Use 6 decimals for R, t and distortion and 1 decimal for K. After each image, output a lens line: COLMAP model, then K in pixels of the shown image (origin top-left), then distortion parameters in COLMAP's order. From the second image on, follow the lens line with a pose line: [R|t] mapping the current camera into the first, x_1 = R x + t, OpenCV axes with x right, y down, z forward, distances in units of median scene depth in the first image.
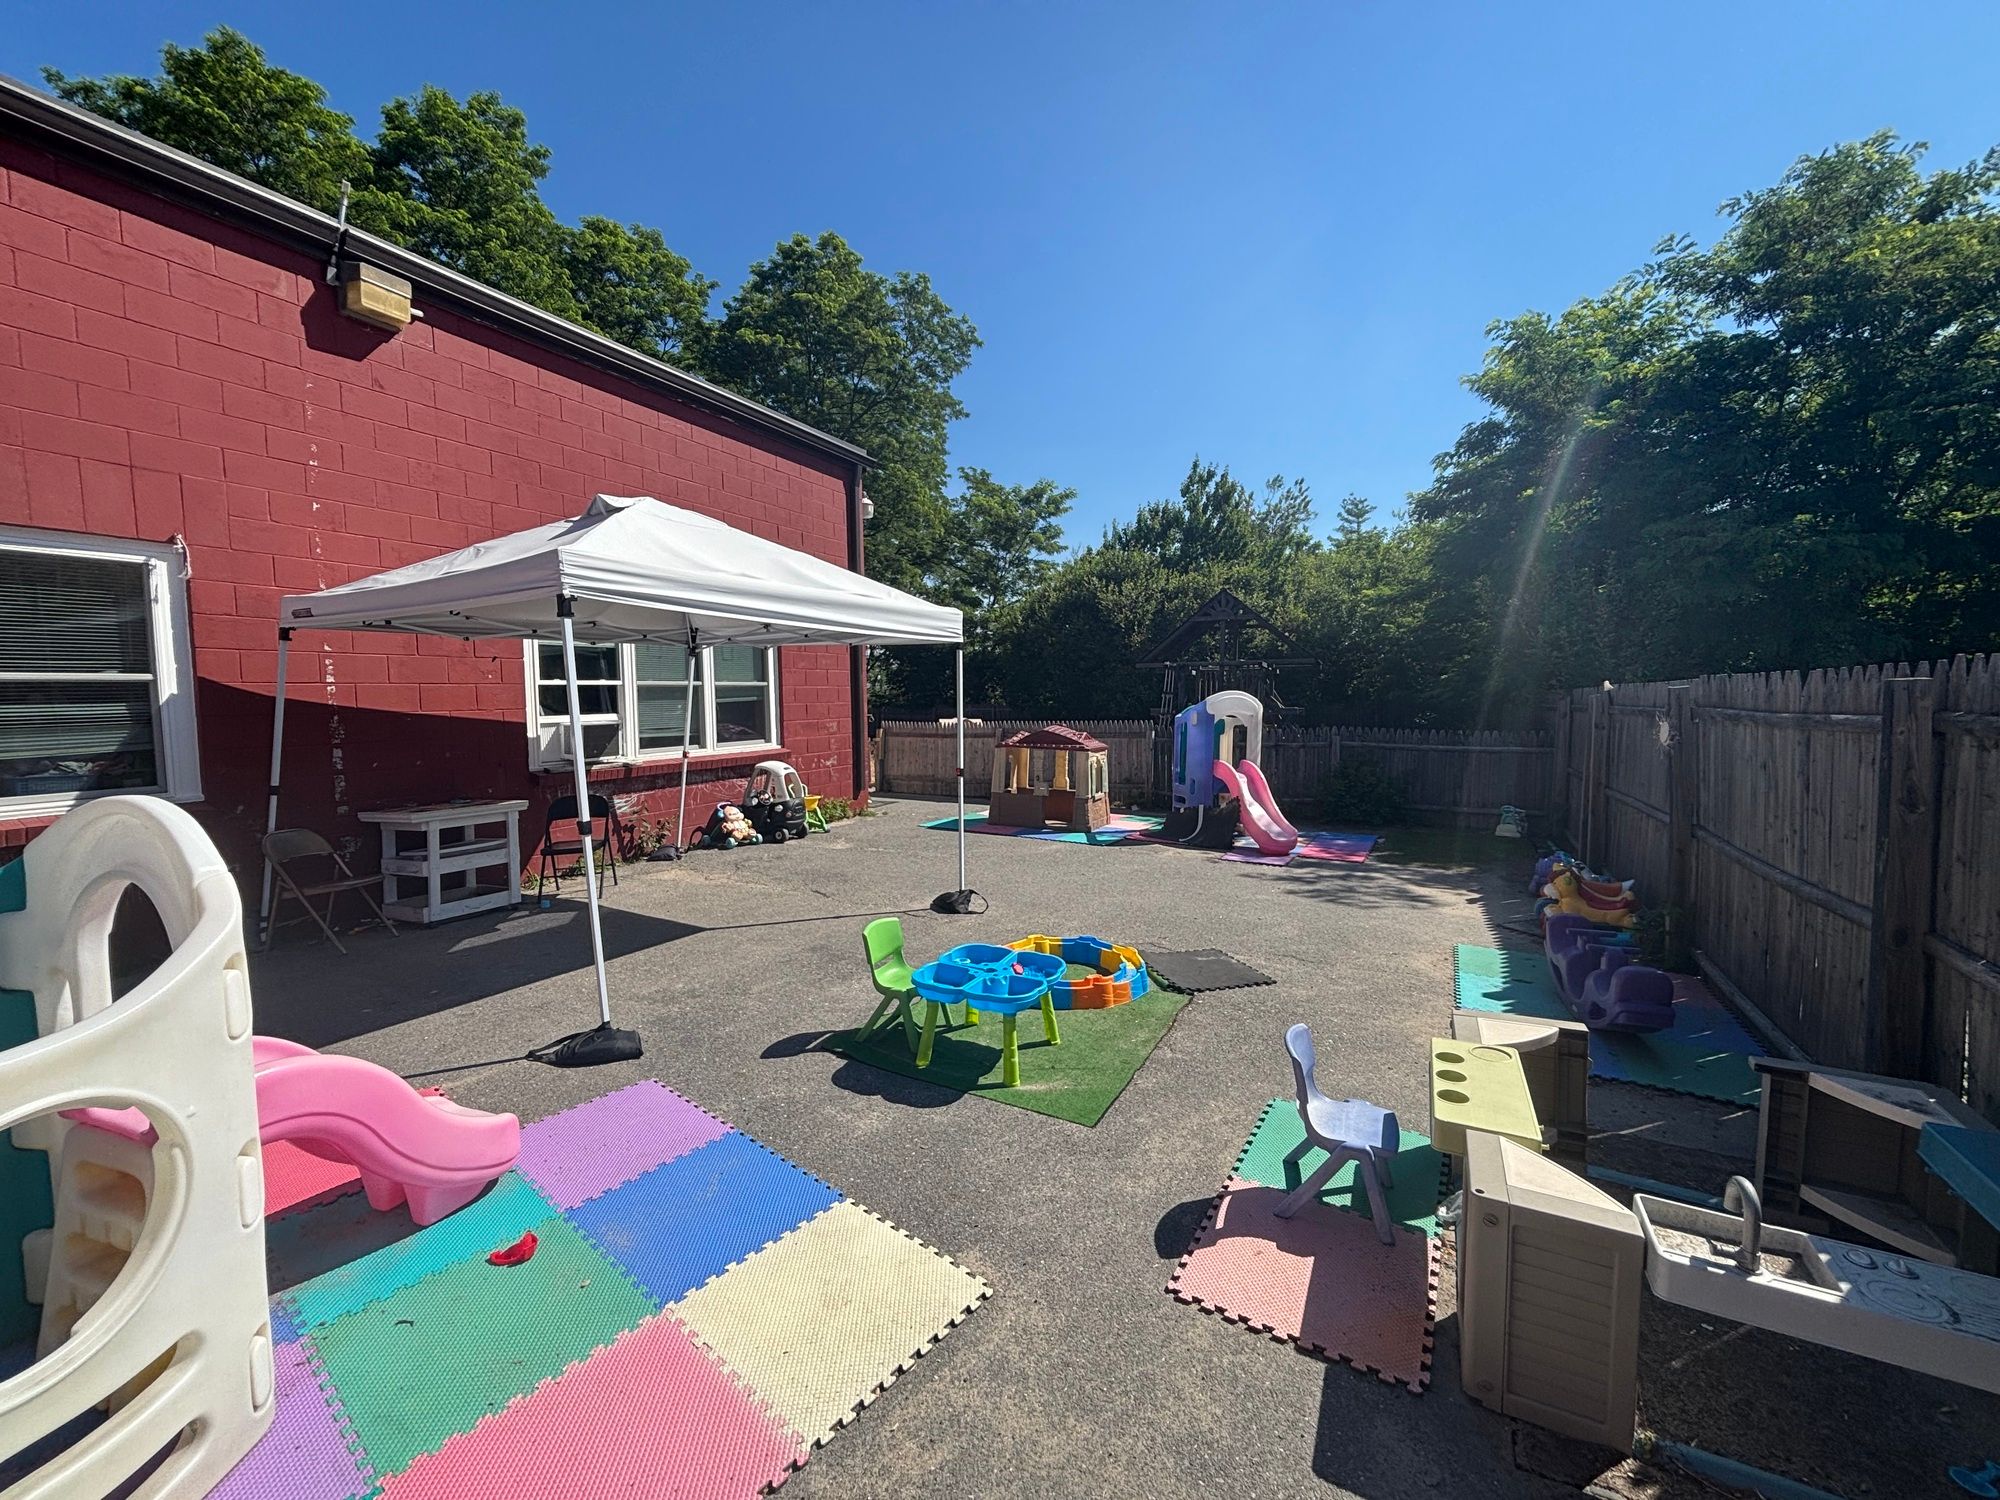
lens RADIAL K [[810.0, 0, 1000.0], [0, 810.0, 750.0], [0, 0, 1]] dist [0.000195, 0.000013]
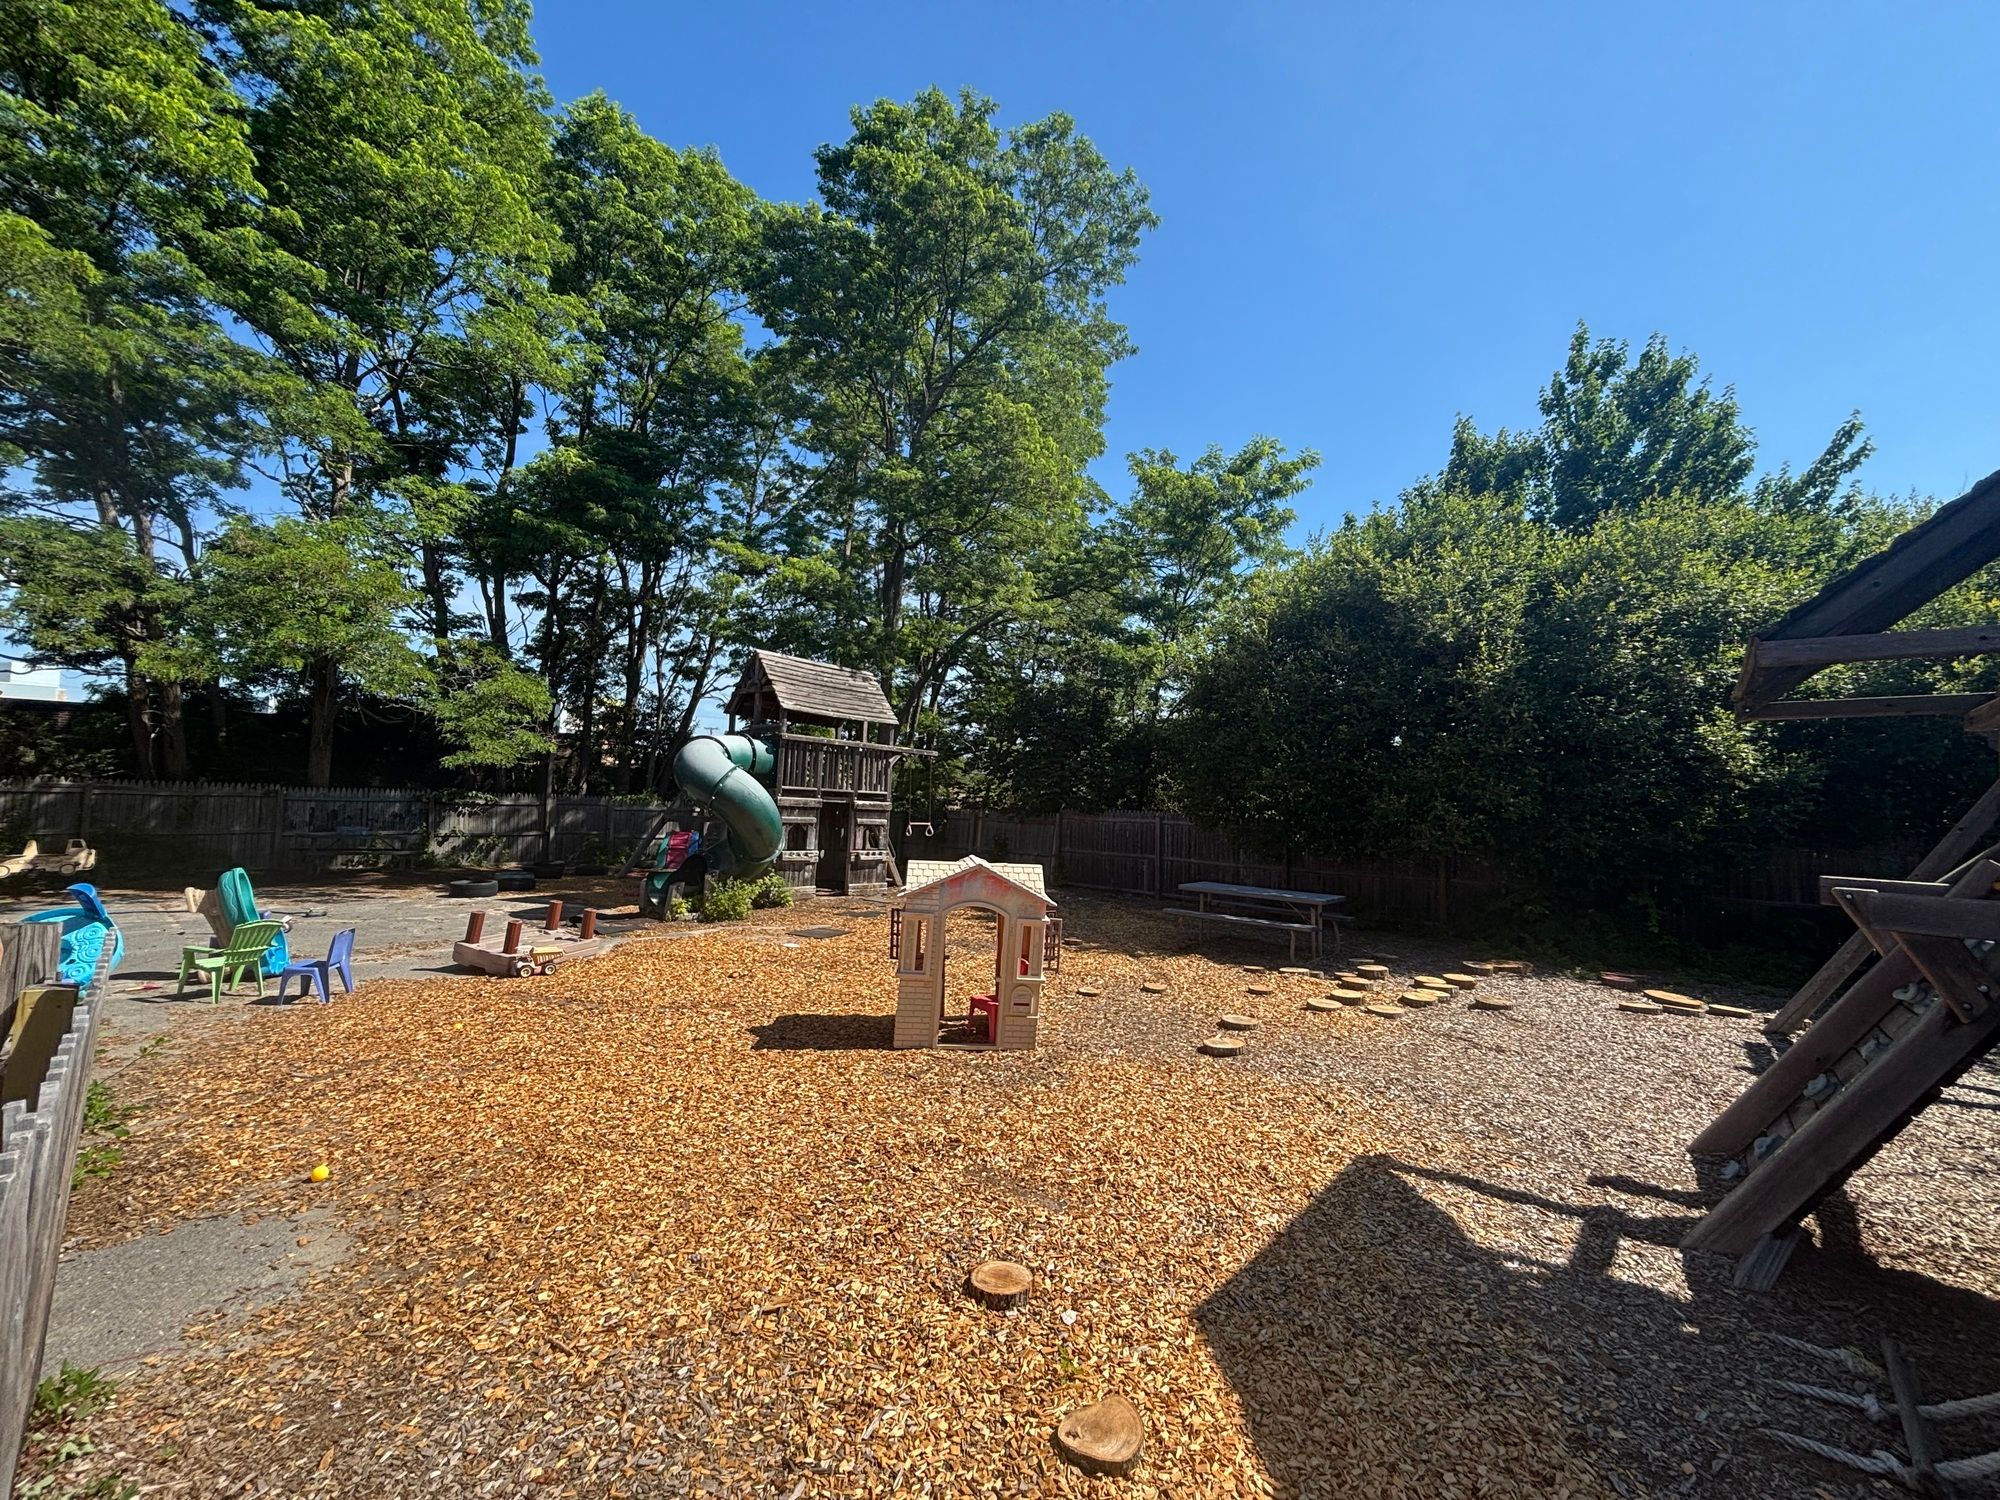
lens RADIAL K [[810.0, 0, 1000.0], [0, 810.0, 750.0], [0, 0, 1]] dist [0.000195, 0.000013]
pose [[0.967799, 0.021558, -0.250799, 0.024954], [-0.053402, 0.991231, -0.120868, -0.024602], [0.245994, 0.130369, 0.960464, 0.439923]]
